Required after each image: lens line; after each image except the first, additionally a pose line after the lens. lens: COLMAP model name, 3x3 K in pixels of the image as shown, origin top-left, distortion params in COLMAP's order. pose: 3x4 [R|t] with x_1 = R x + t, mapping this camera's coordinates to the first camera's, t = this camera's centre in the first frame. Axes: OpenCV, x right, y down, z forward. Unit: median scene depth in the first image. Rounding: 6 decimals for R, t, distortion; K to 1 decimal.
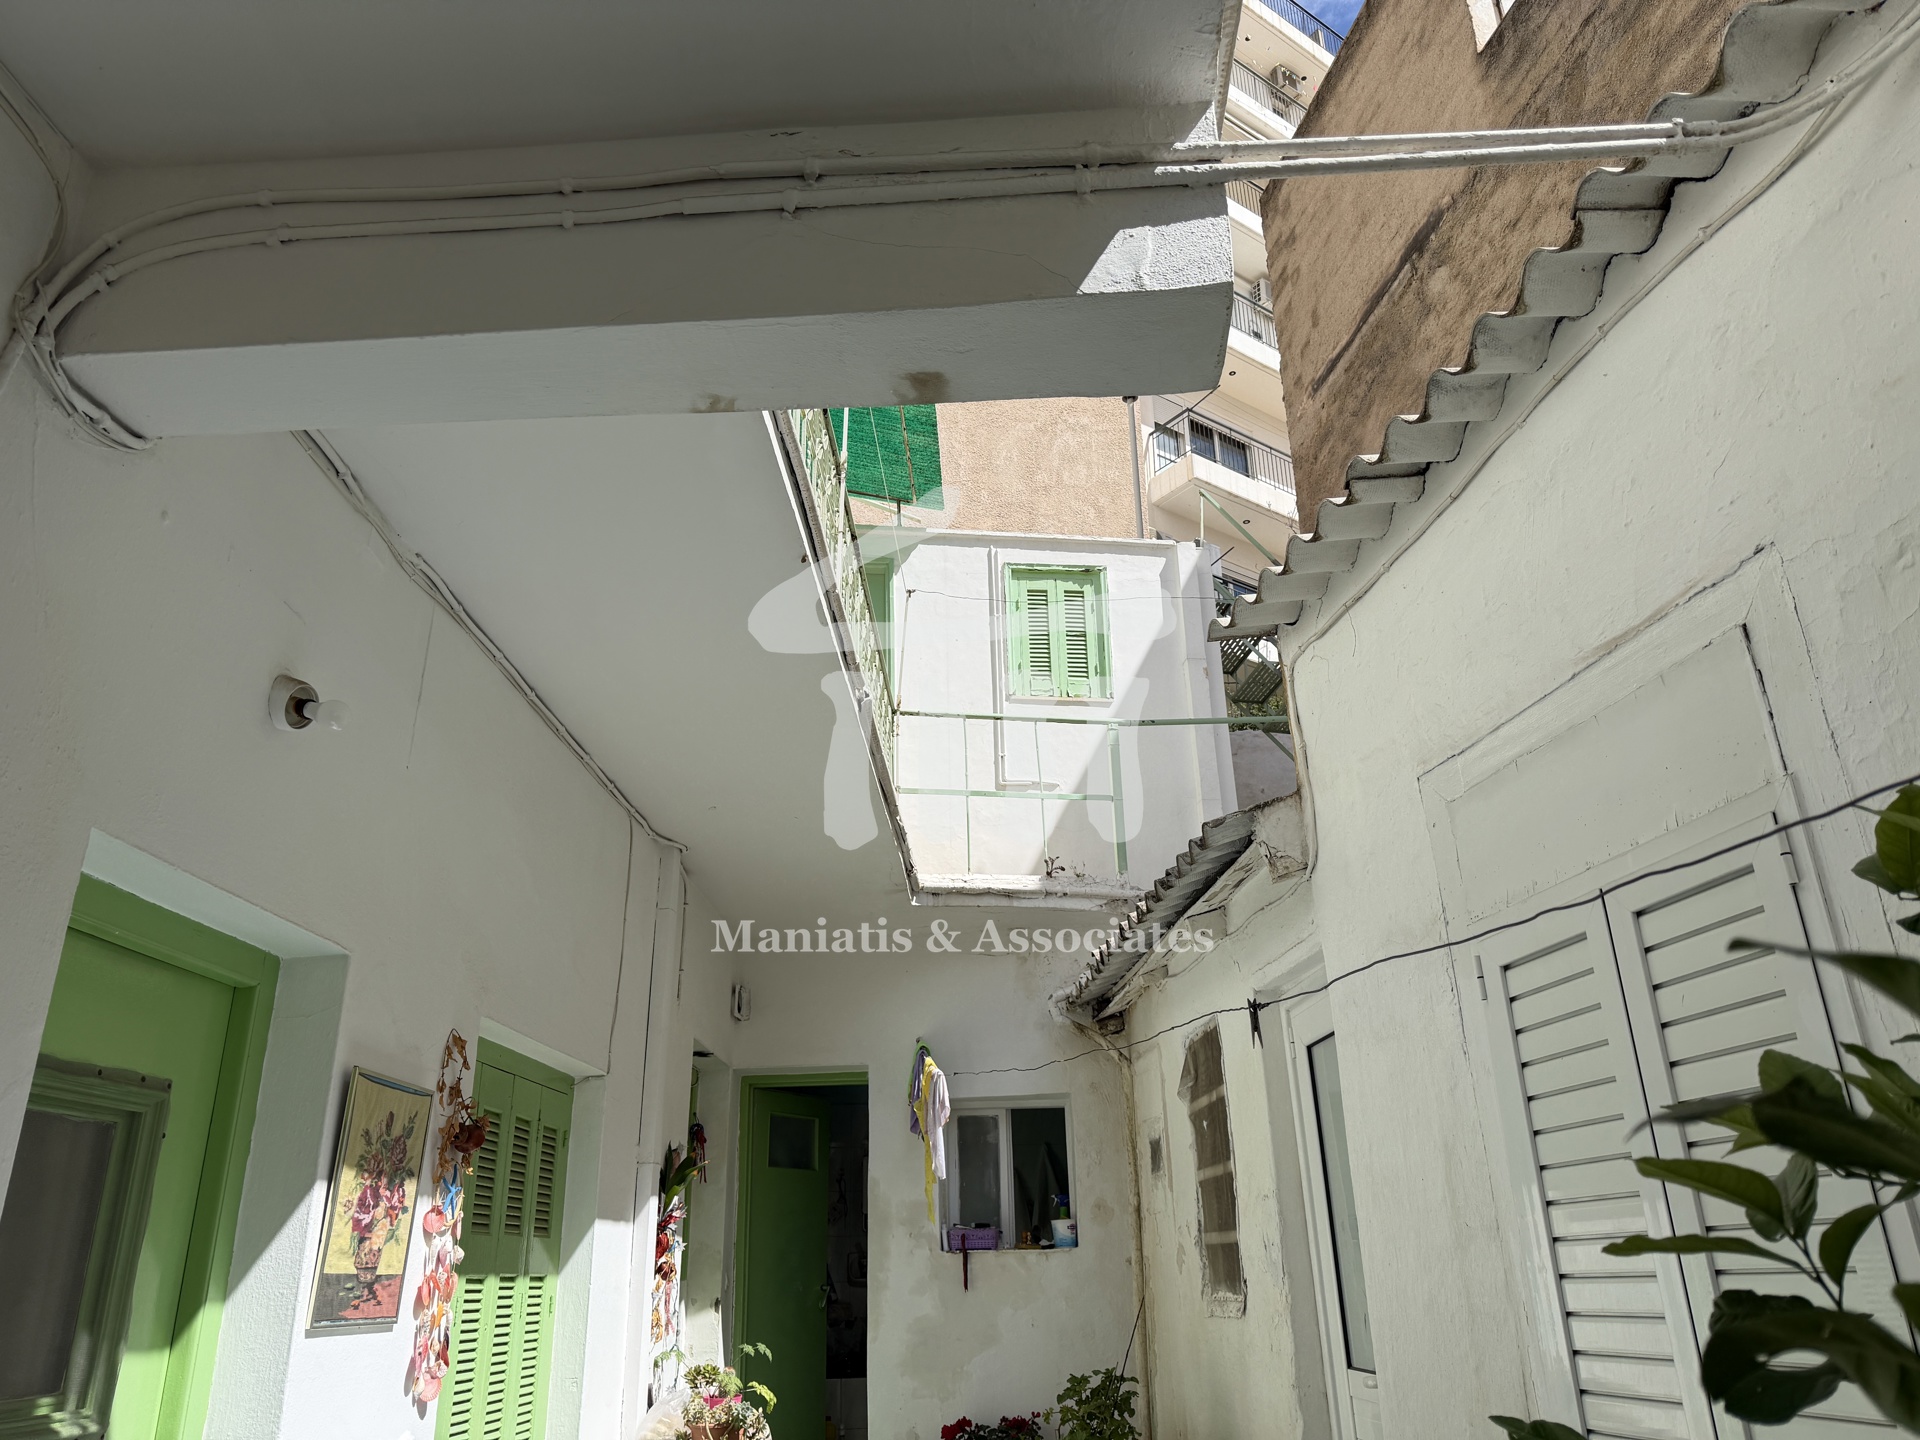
lens RADIAL K [[1344.1, 0, 963.9], [0, 1344.1, 726.0], [0, 0, 1]] dist [0.080480, -0.117019]
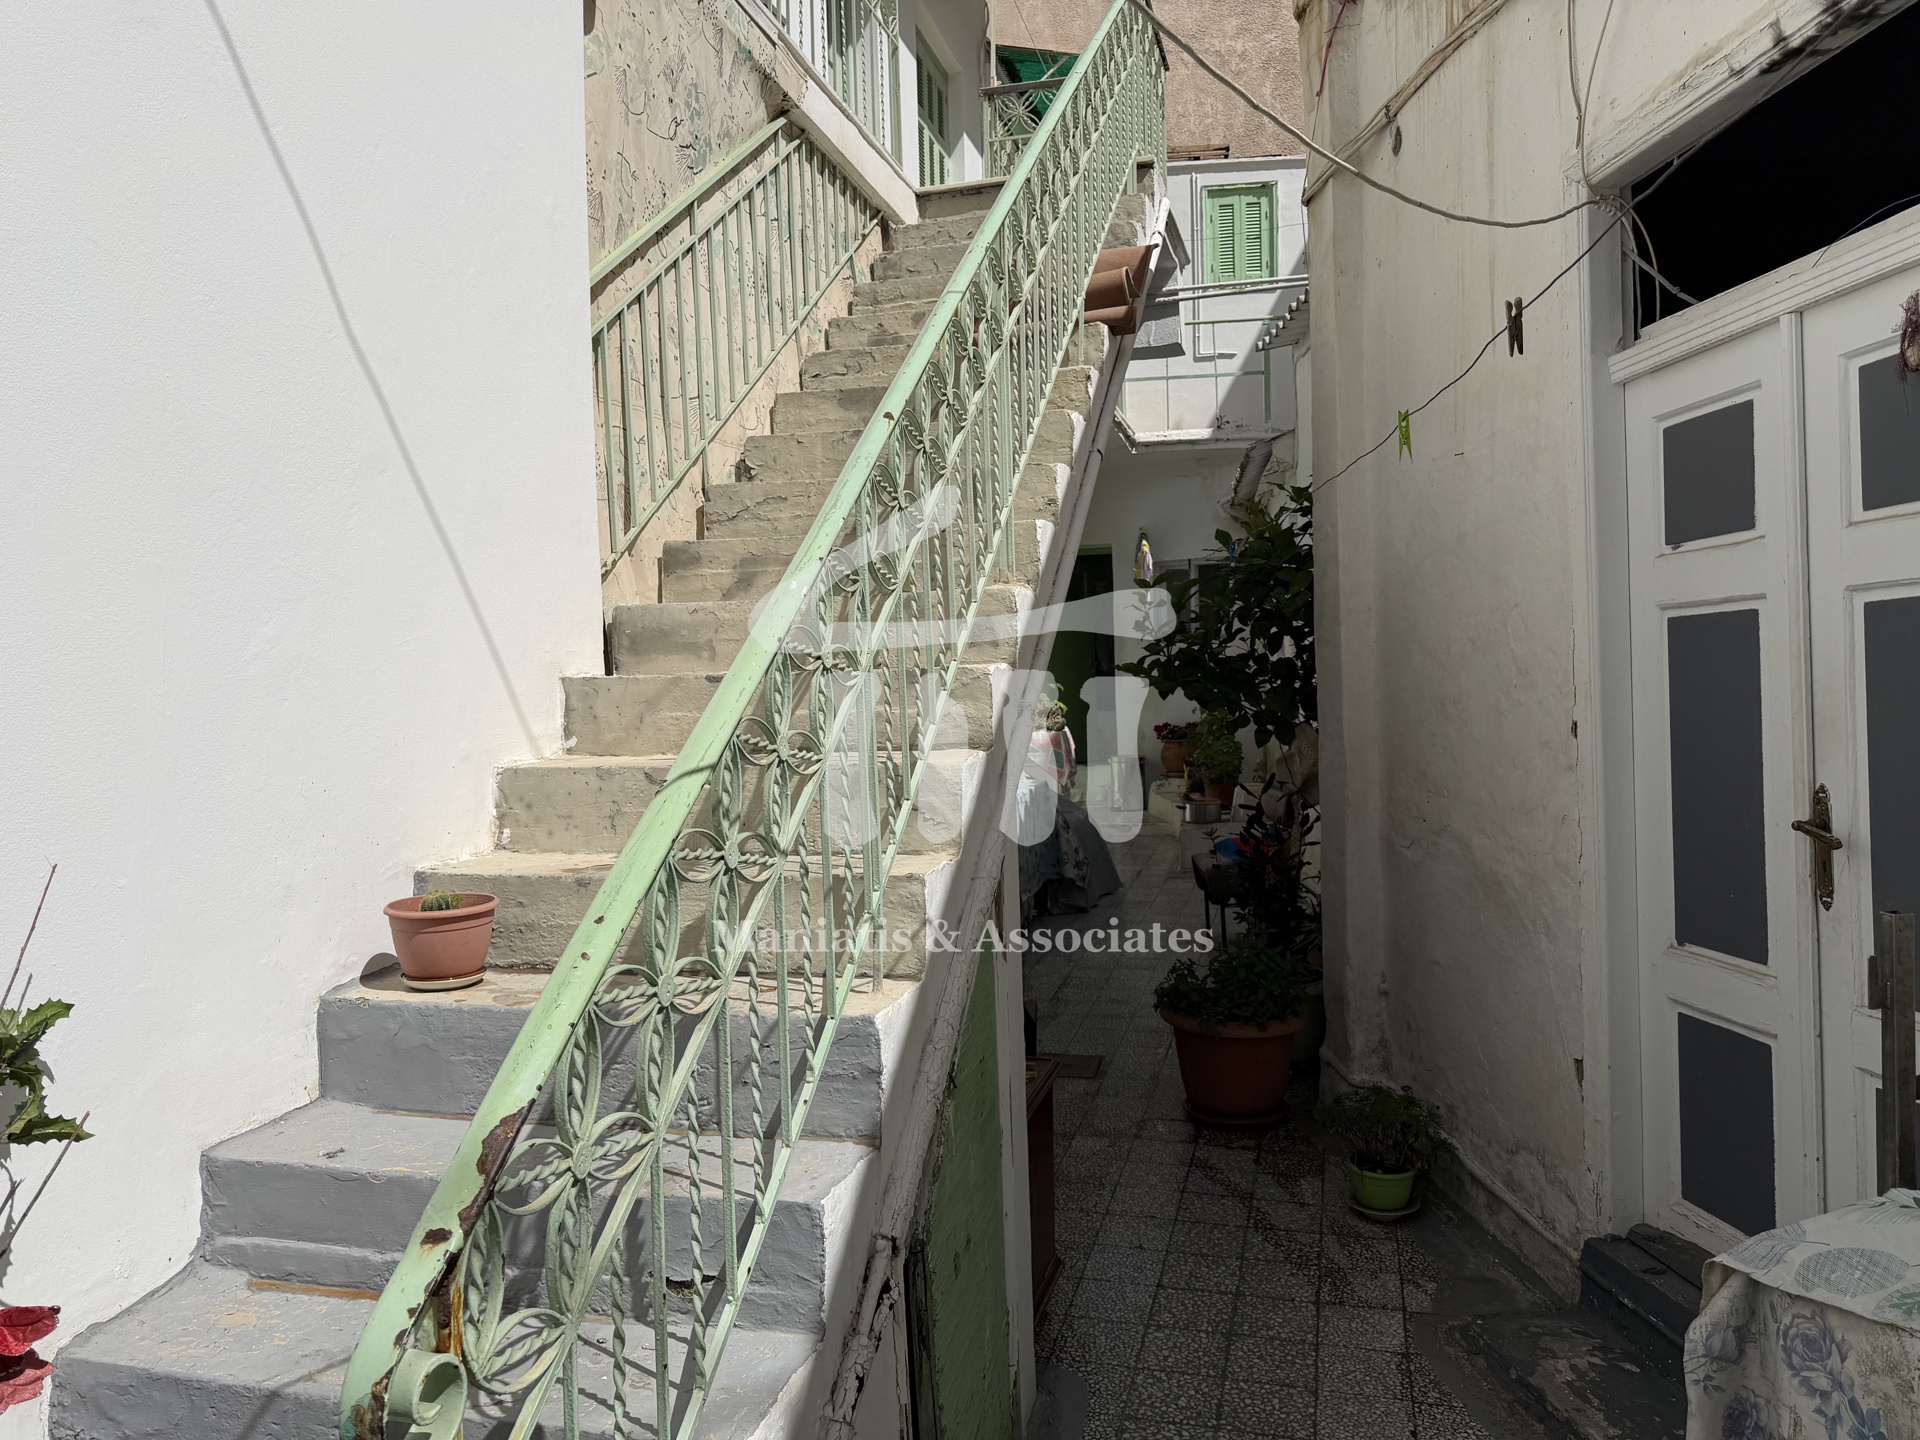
lens RADIAL K [[1366.9, 0, 960.0], [0, 1366.9, 720.0], [0, 0, 1]] dist [0.087827, -0.109031]
pose [[0.976872, 0.001773, -0.213818, 0.179851], [0.083778, 0.916843, 0.390360, -0.378769], [0.196729, -0.399245, 0.895489, -1.086521]]
